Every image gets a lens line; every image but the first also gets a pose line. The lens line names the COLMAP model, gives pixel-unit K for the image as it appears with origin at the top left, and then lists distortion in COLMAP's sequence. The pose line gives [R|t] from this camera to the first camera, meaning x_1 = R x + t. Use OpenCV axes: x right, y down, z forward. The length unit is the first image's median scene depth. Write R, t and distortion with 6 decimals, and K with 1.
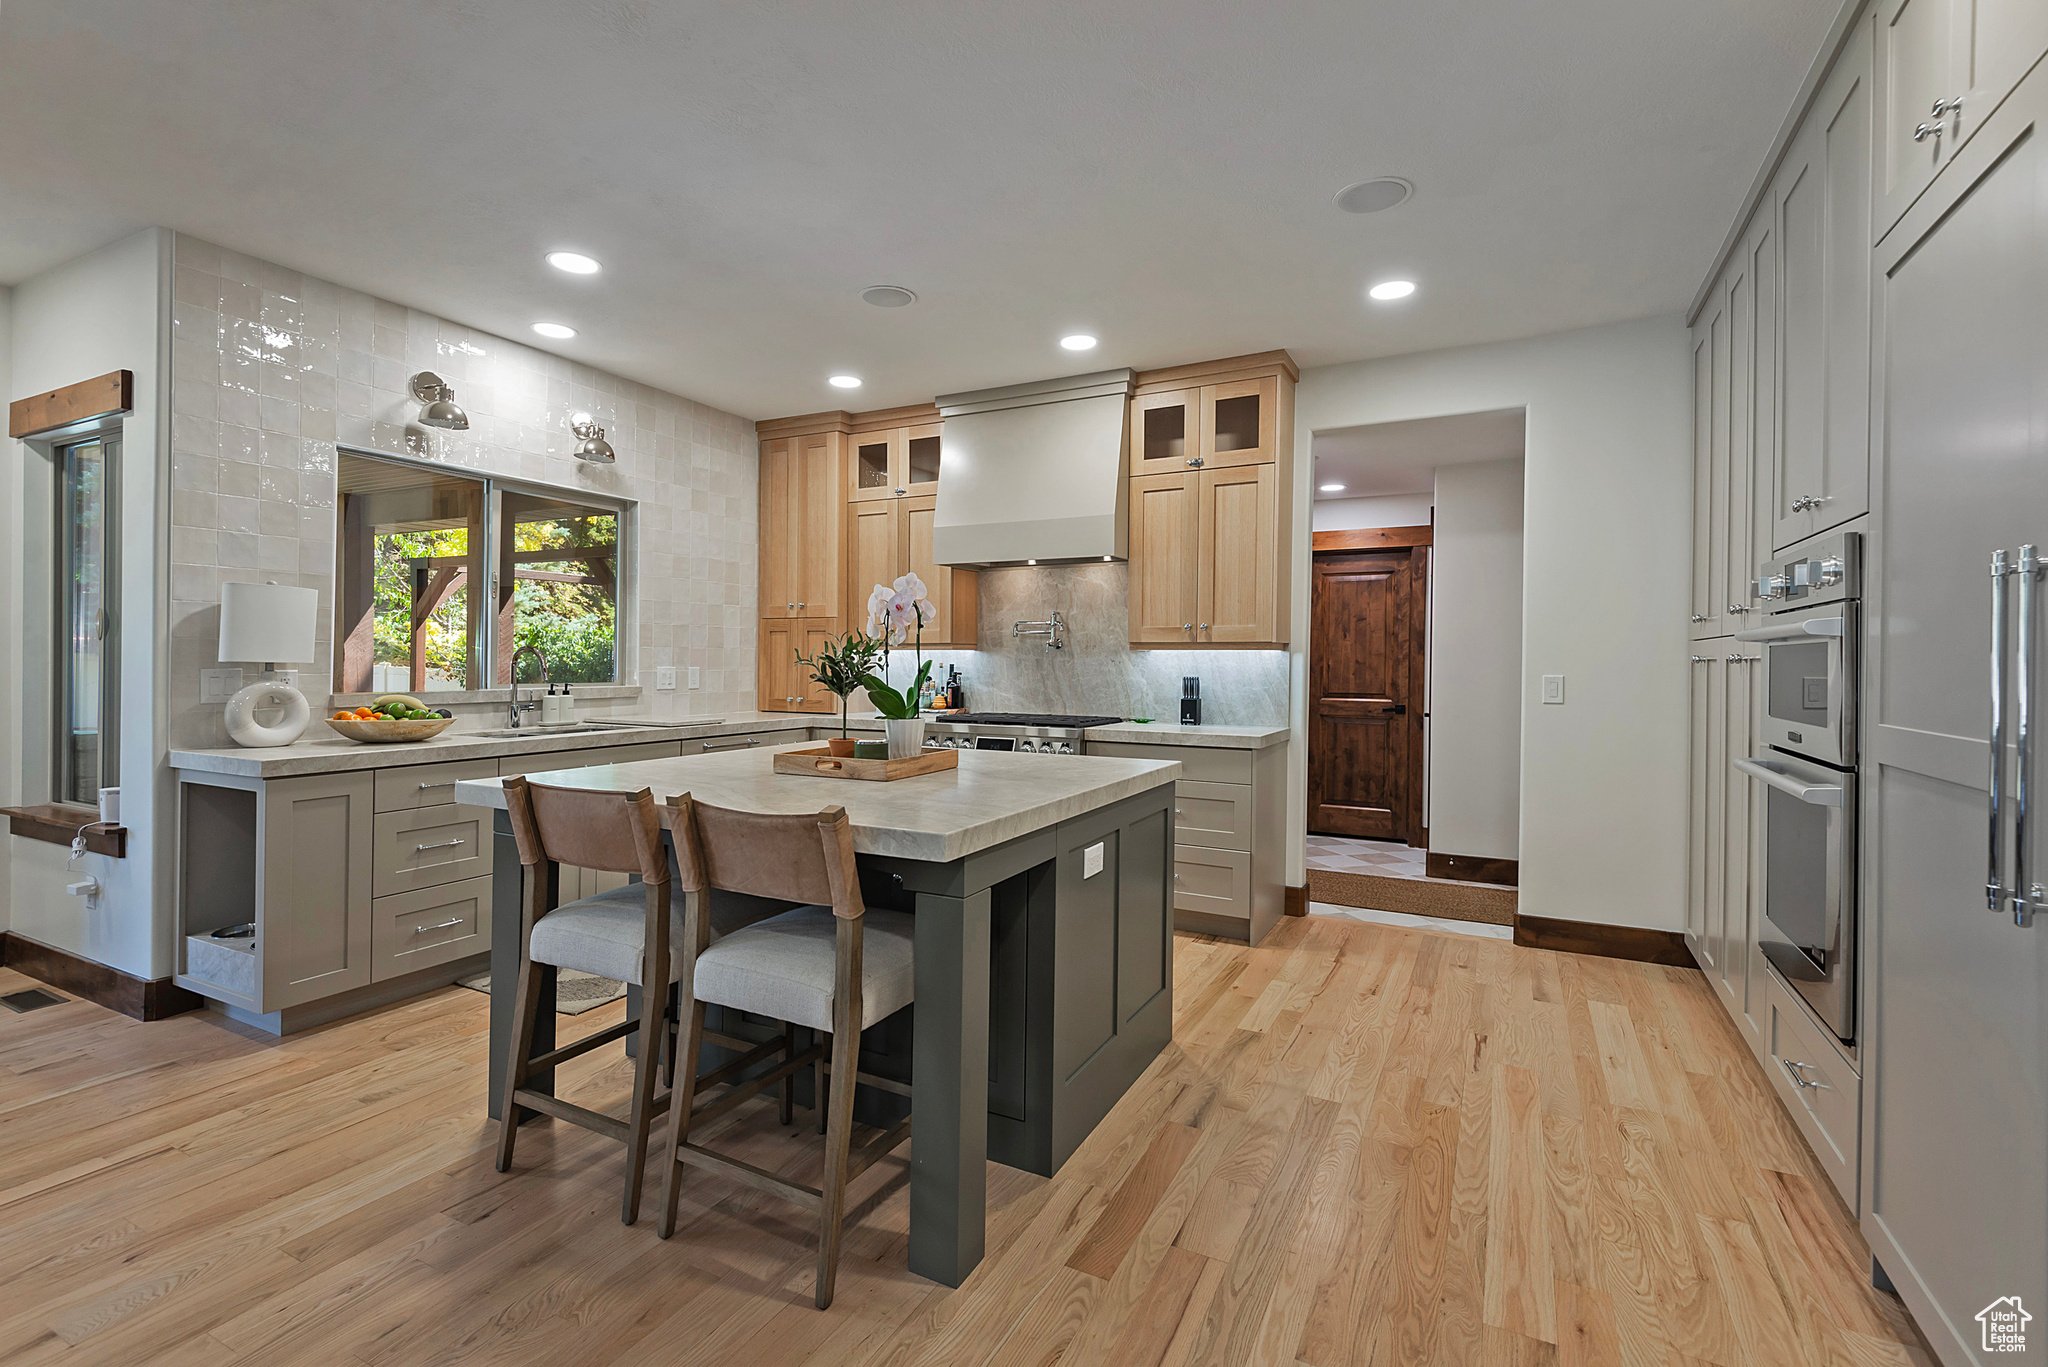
lens RADIAL K [[932.1, 0, 1038.5], [0, 932.1, 663.3], [0, 0, 1]] dist [0.024025, -0.017432]
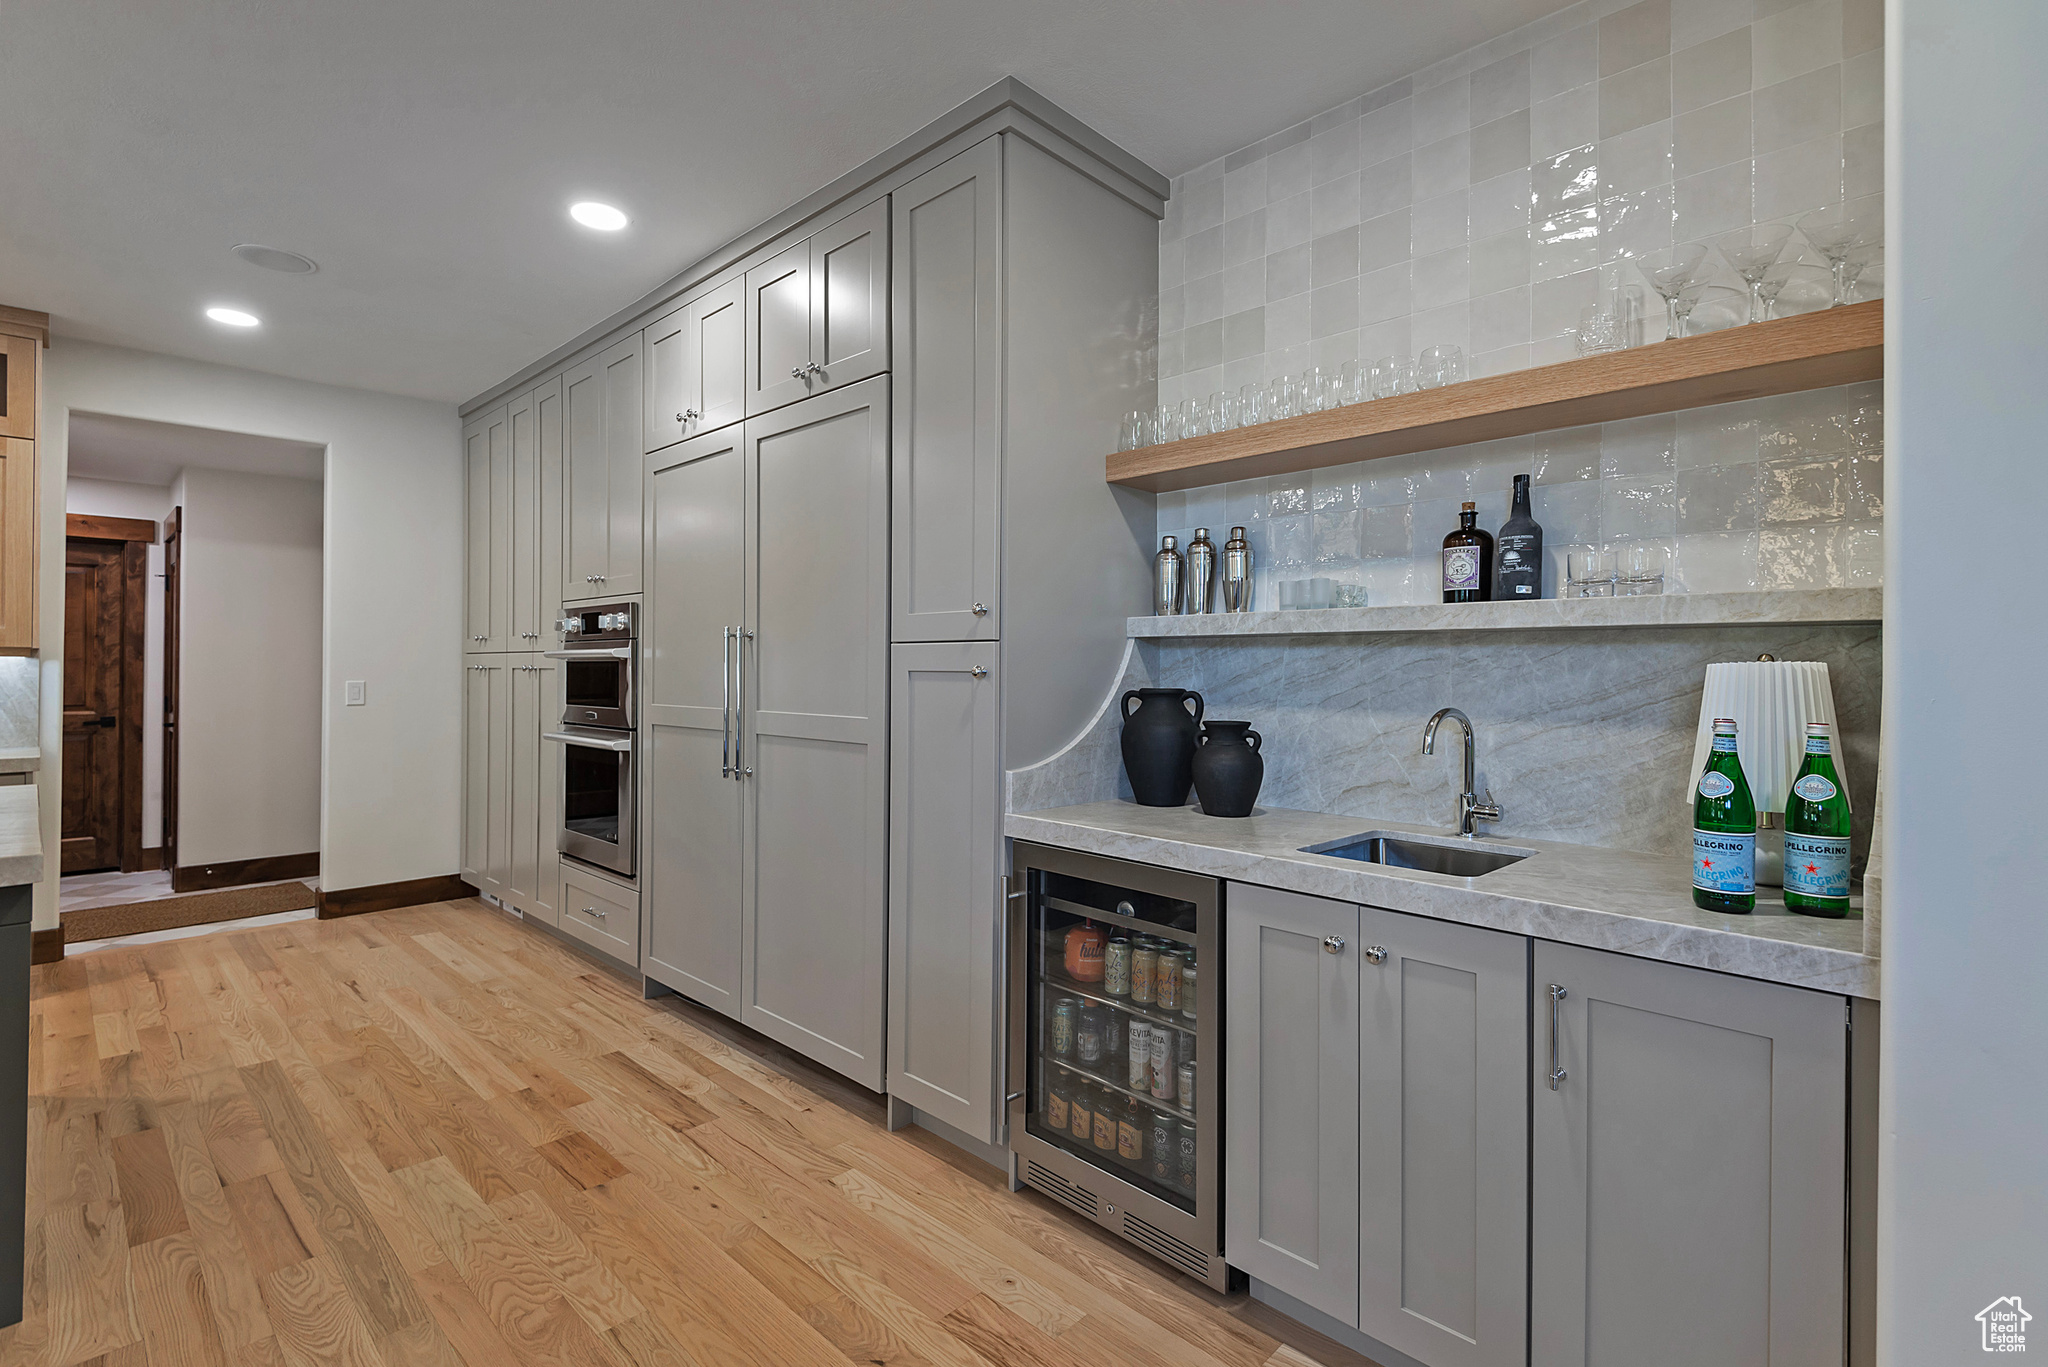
lens RADIAL K [[932.1, 0, 1038.5], [0, 932.1, 663.3], [0, 0, 1]] dist [0.024025, -0.017432]
pose [[0.266811, -0.001892, 0.963747, -0.358581], [0.001472, 0.999998, 0.001556, -0.009570], [-0.963748, 0.001004, 0.266813, -0.136543]]
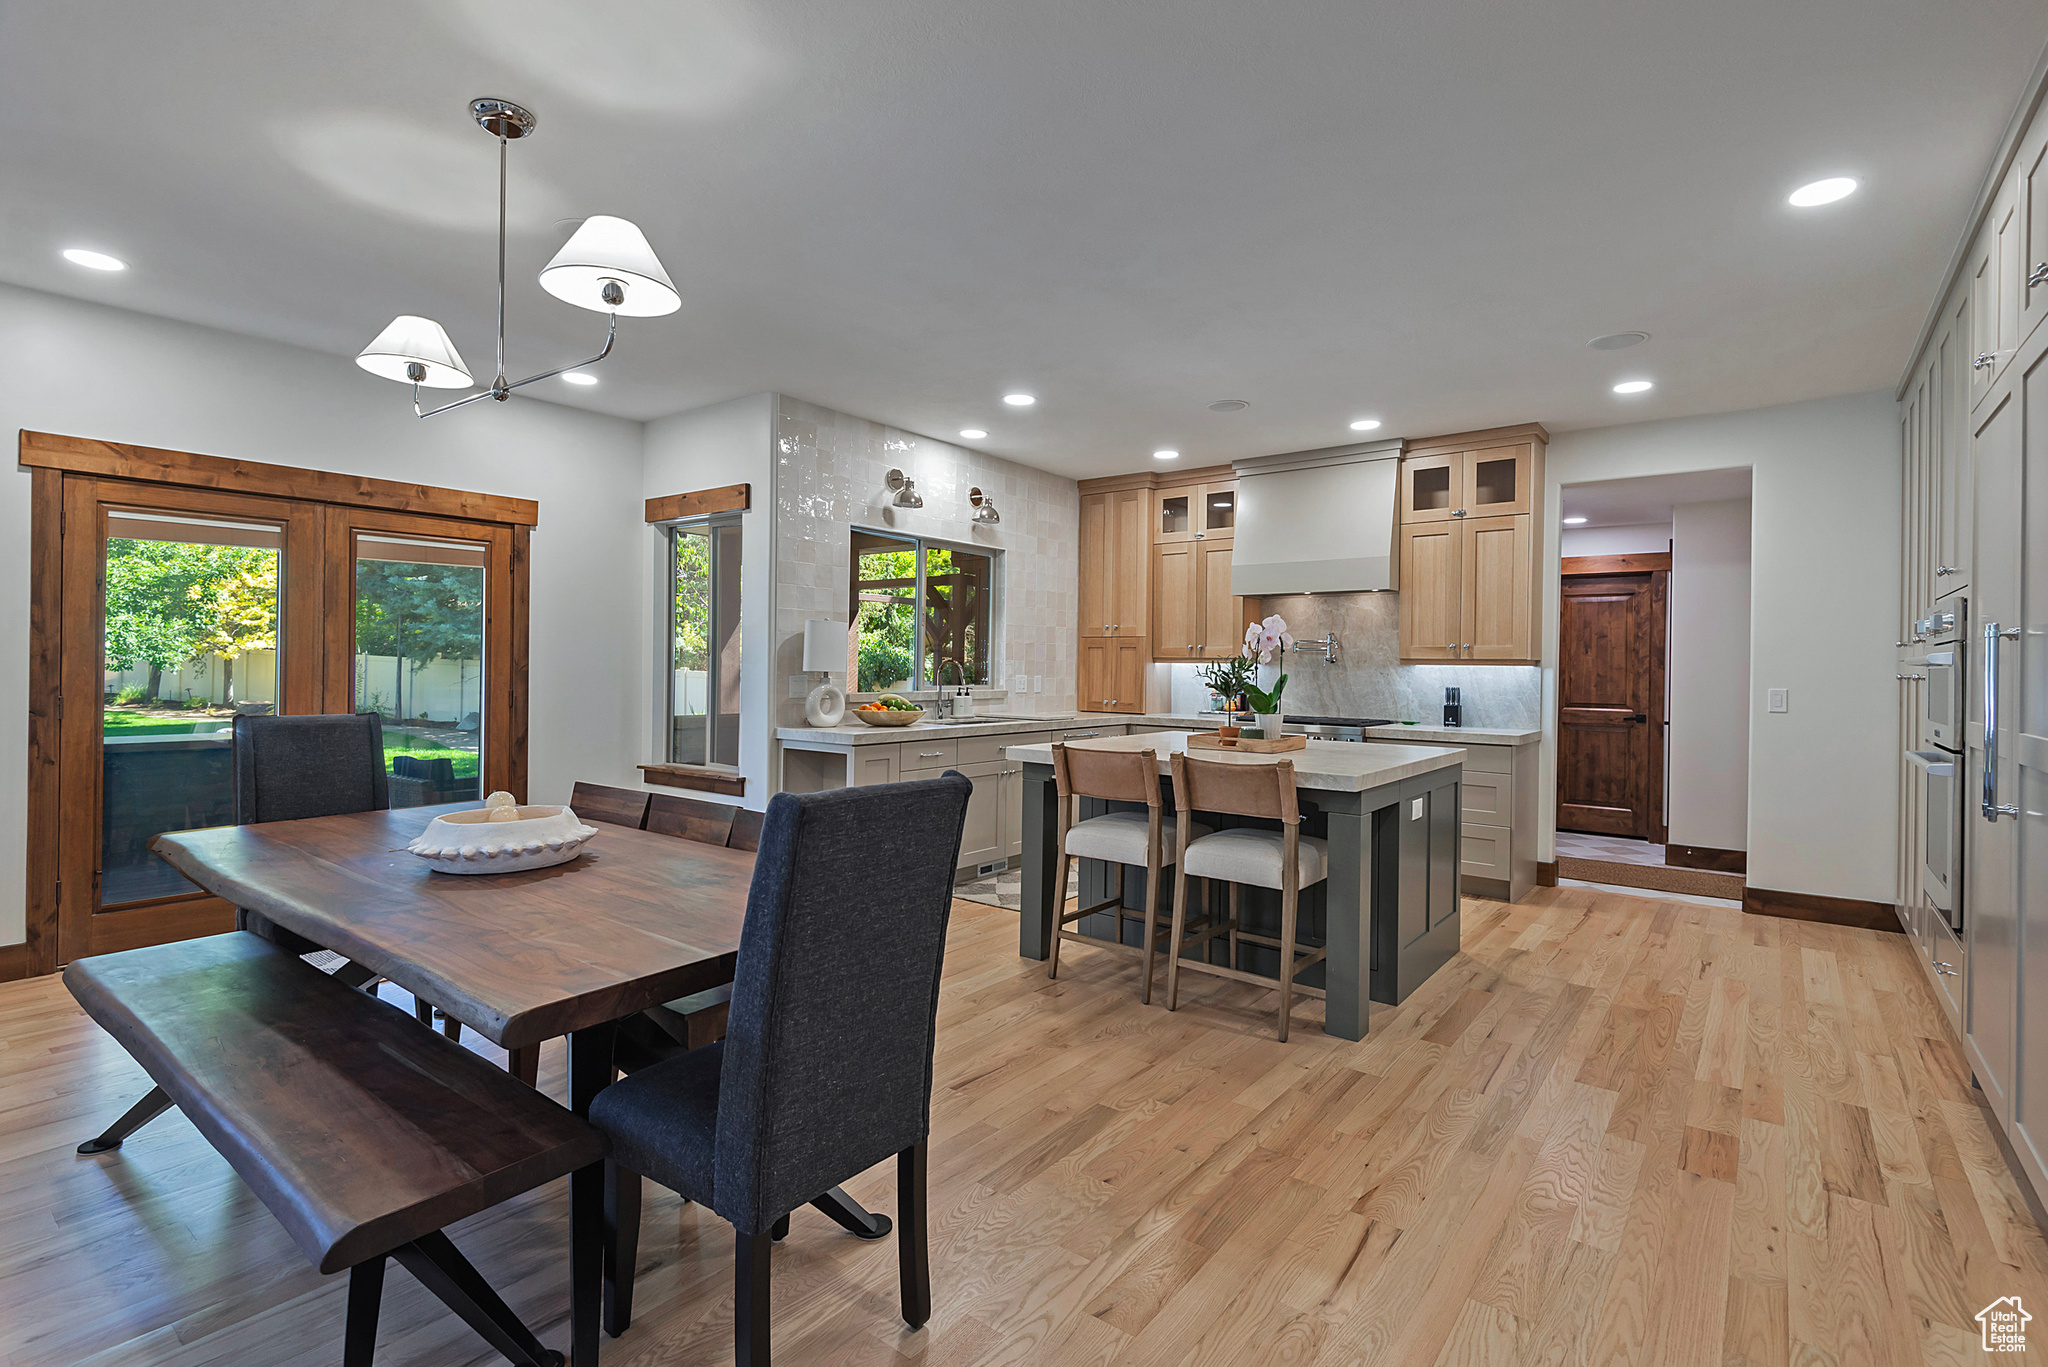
lens RADIAL K [[997.7, 0, 1021.9], [0, 997.7, 655.9], [0, 0, 1]] dist [0.001525, -0.010352]
pose [[0.982680, 0.004305, -0.185263, -0.171234], [-0.006965, 0.999882, -0.013712, -0.005424], [0.185182, 0.014764, 0.982593, -0.441008]]
